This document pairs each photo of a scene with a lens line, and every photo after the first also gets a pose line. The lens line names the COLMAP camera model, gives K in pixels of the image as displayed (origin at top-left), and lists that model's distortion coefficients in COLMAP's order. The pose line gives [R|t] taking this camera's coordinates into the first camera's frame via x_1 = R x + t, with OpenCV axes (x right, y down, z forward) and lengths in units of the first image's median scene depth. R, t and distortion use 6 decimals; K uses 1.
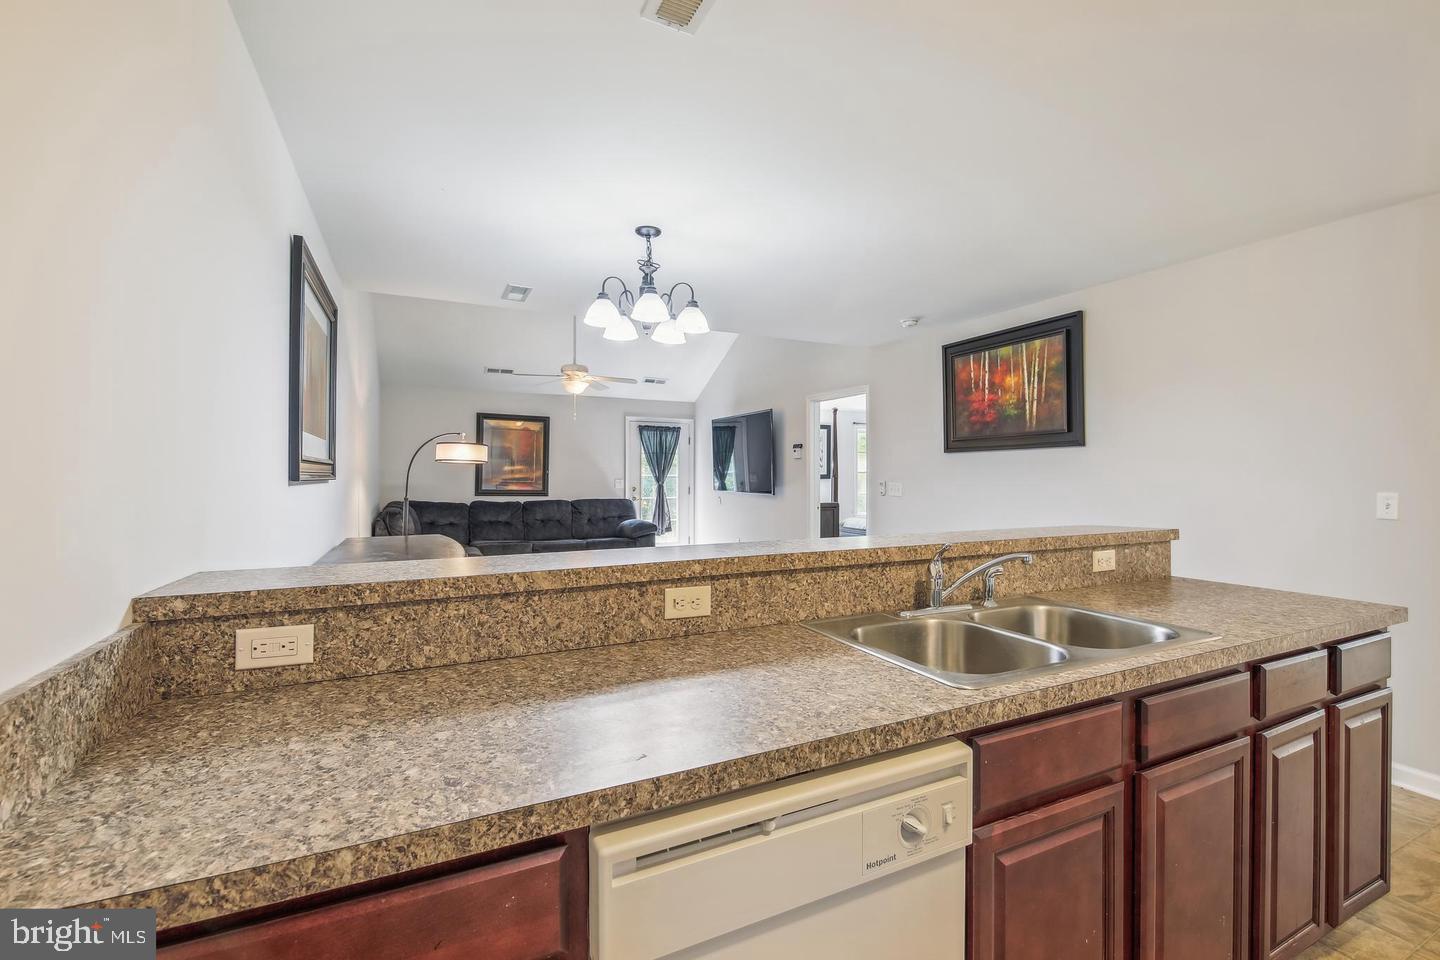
lens RADIAL K [[635.5, 0, 718.3], [0, 635.5, 476.6], [0, 0, 1]] dist [0.012944, -0.004073]
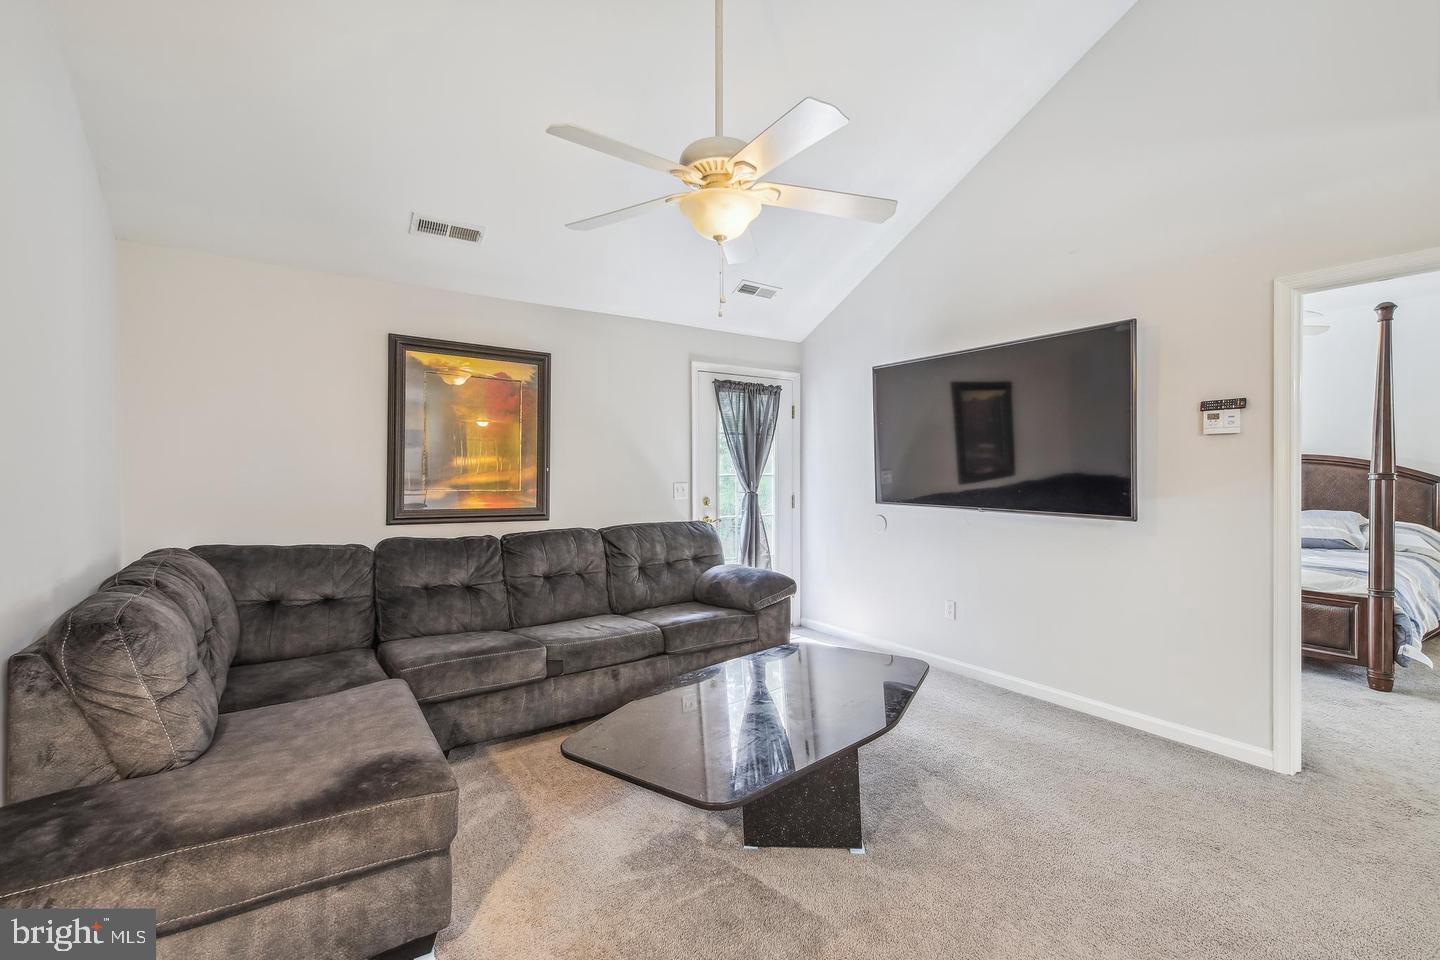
lens RADIAL K [[635.5, 0, 727.5], [0, 635.5, 477.1], [0, 0, 1]] dist [0.012944, -0.004073]
pose [[0.986327, -0.005879, 0.164697, -0.215939], [0.004989, 0.999971, 0.005817, -0.003319], [-0.164726, -0.004915, 0.986327, 0.514304]]
